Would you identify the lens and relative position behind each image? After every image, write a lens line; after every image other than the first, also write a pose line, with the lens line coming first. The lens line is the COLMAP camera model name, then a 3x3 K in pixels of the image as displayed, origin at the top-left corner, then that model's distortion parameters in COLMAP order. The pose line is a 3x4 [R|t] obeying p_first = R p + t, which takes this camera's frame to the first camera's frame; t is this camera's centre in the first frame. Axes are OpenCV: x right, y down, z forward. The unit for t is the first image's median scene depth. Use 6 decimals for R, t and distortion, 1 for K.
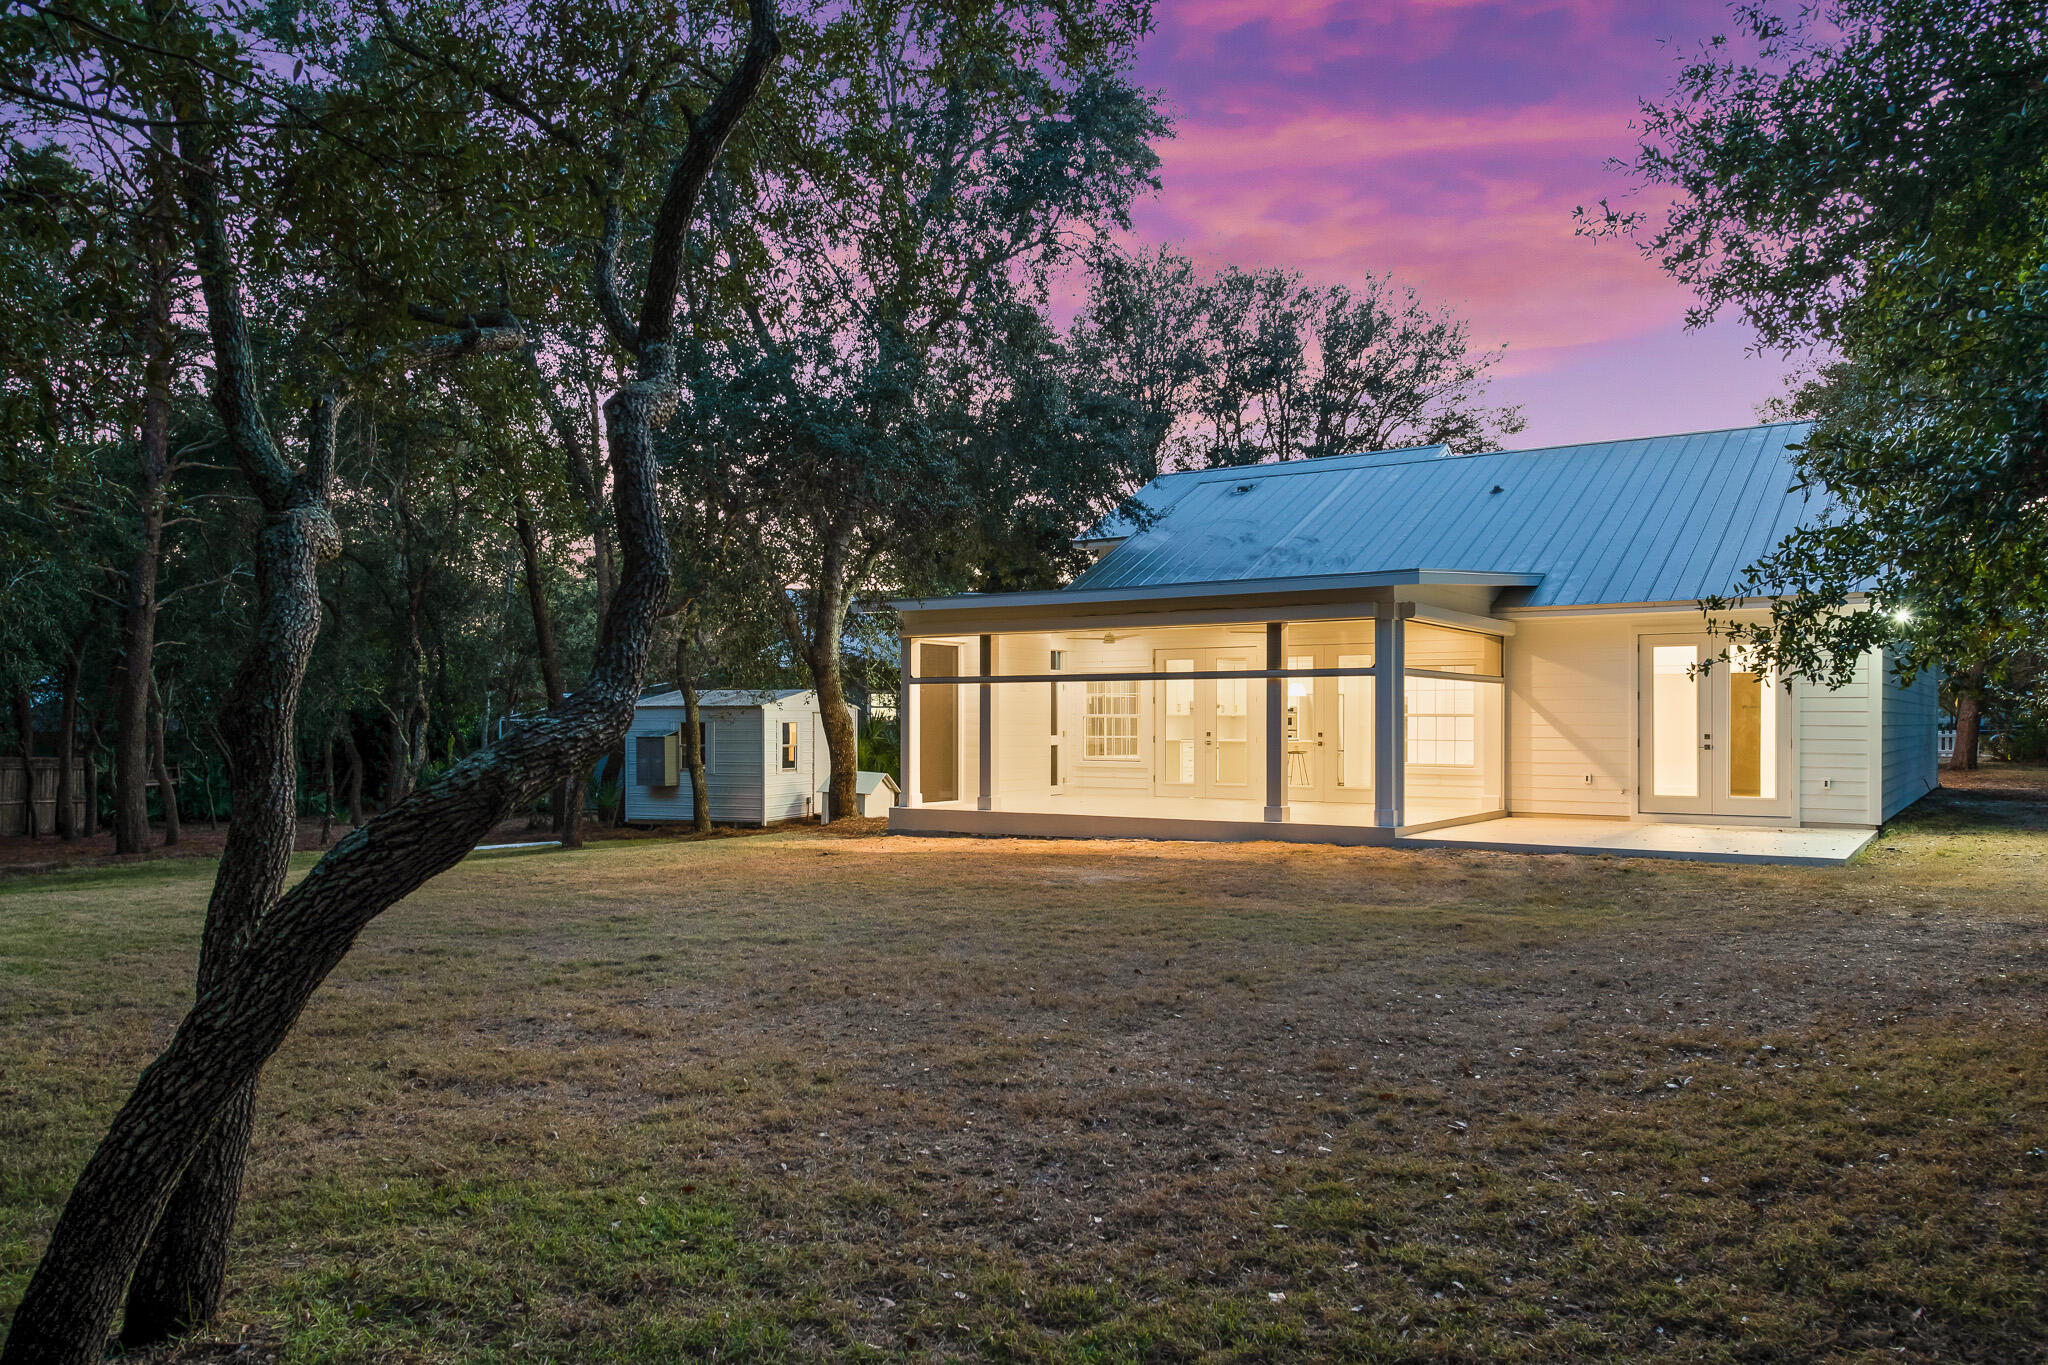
lens RADIAL K [[1434.3, 0, 1028.7], [0, 1434.3, 711.0], [0, 0, 1]] dist [0.004851, 0.001715]
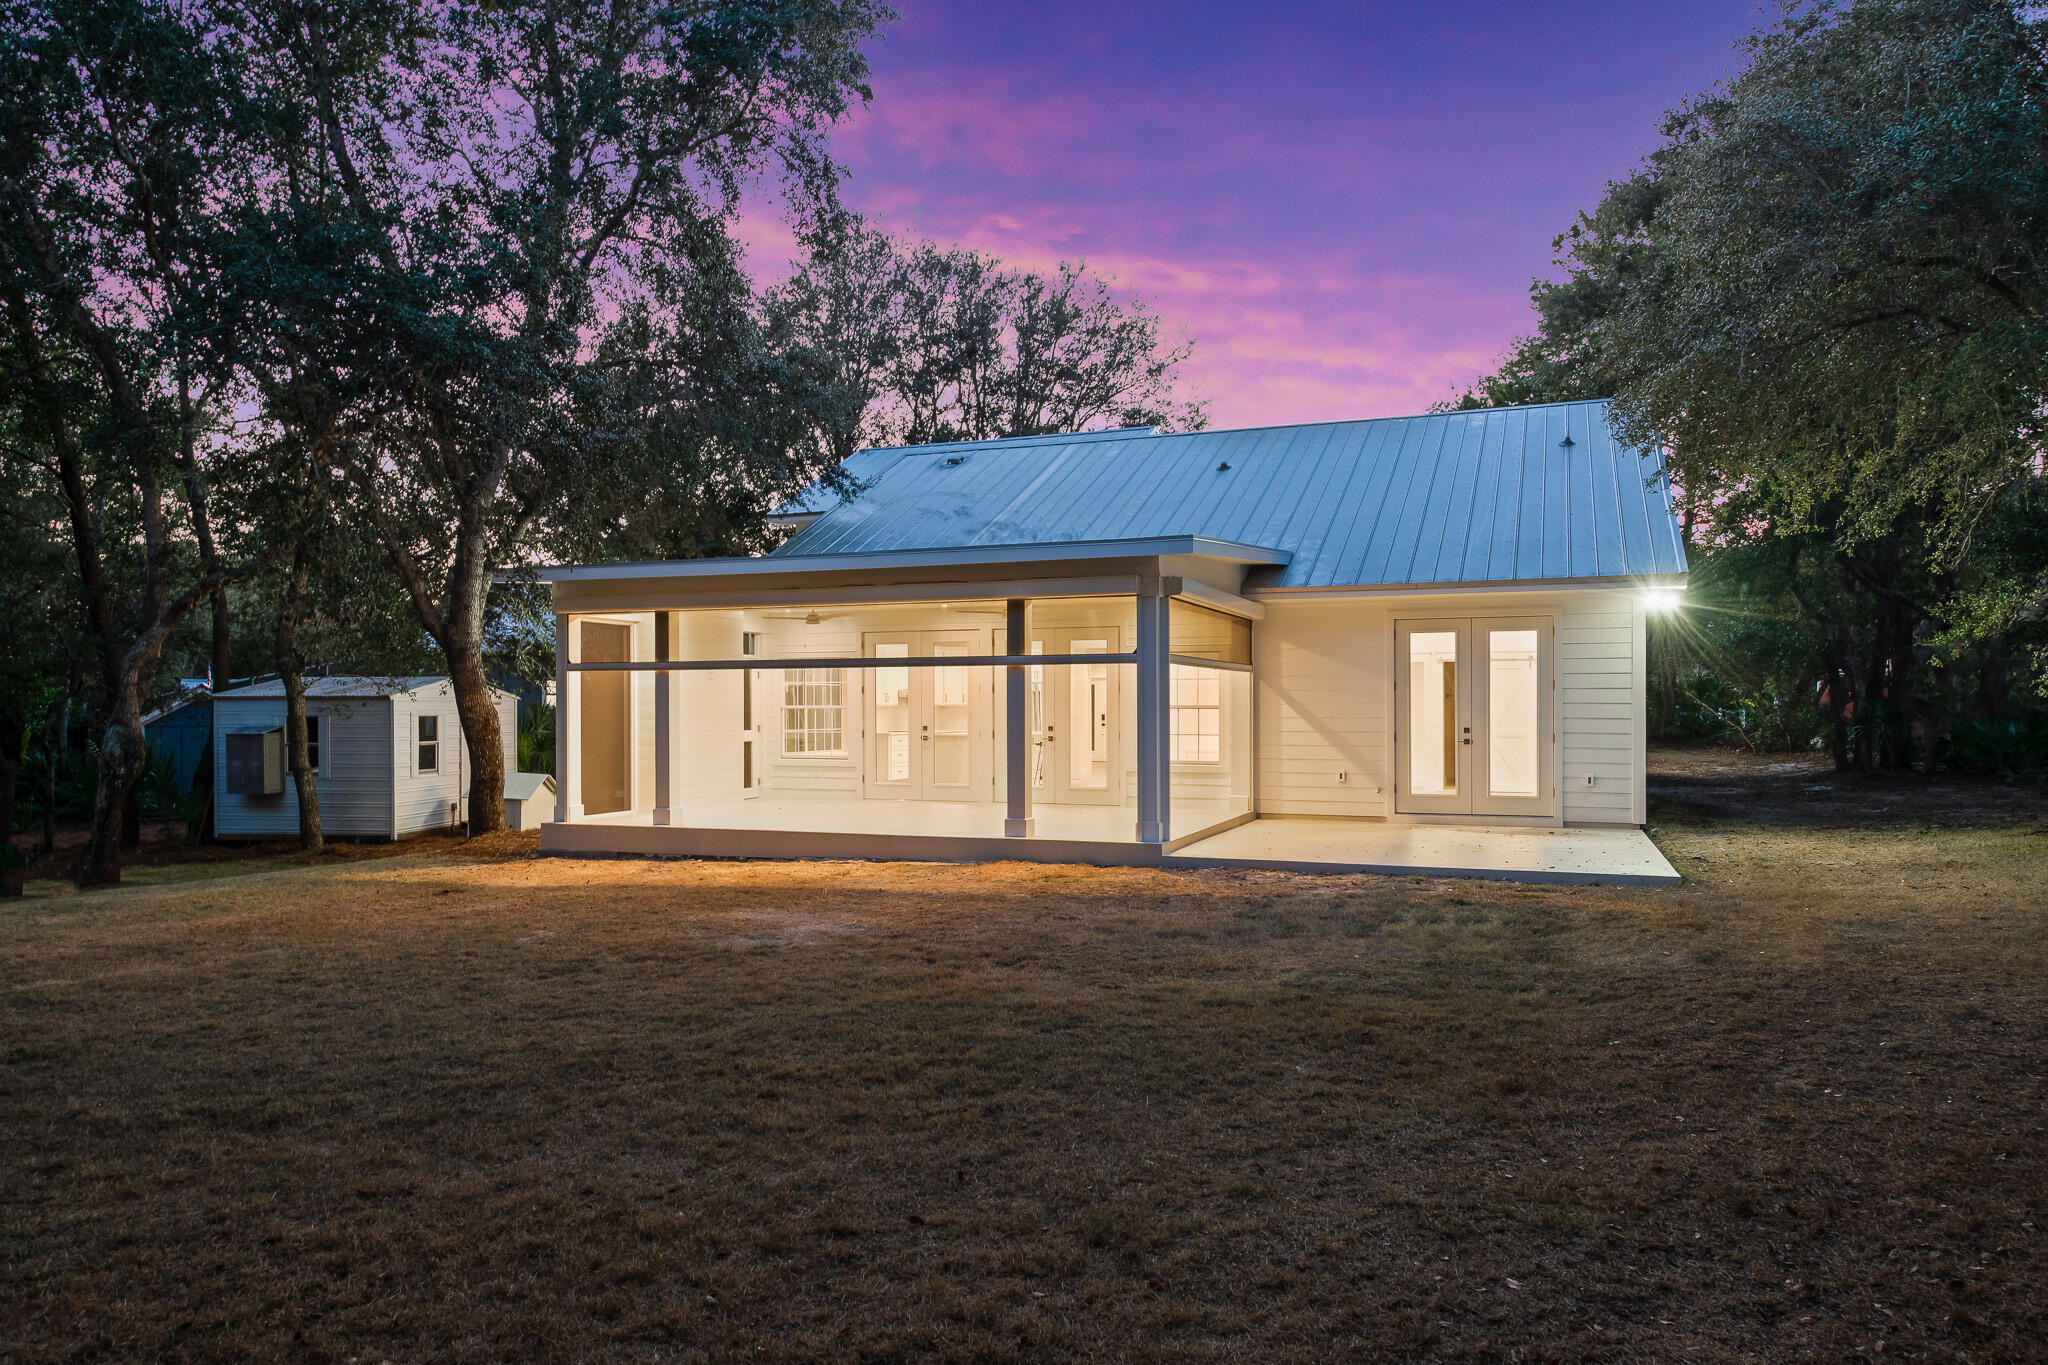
lens RADIAL K [[1434.3, 0, 1028.7], [0, 1434.3, 711.0], [0, 0, 1]] dist [0.004851, 0.001715]
pose [[0.977584, -0.003118, 0.210523, 0.001470], [0.001155, 0.999955, 0.009446, -0.002922], [-0.210543, -0.008991, 0.977543, 0.125768]]
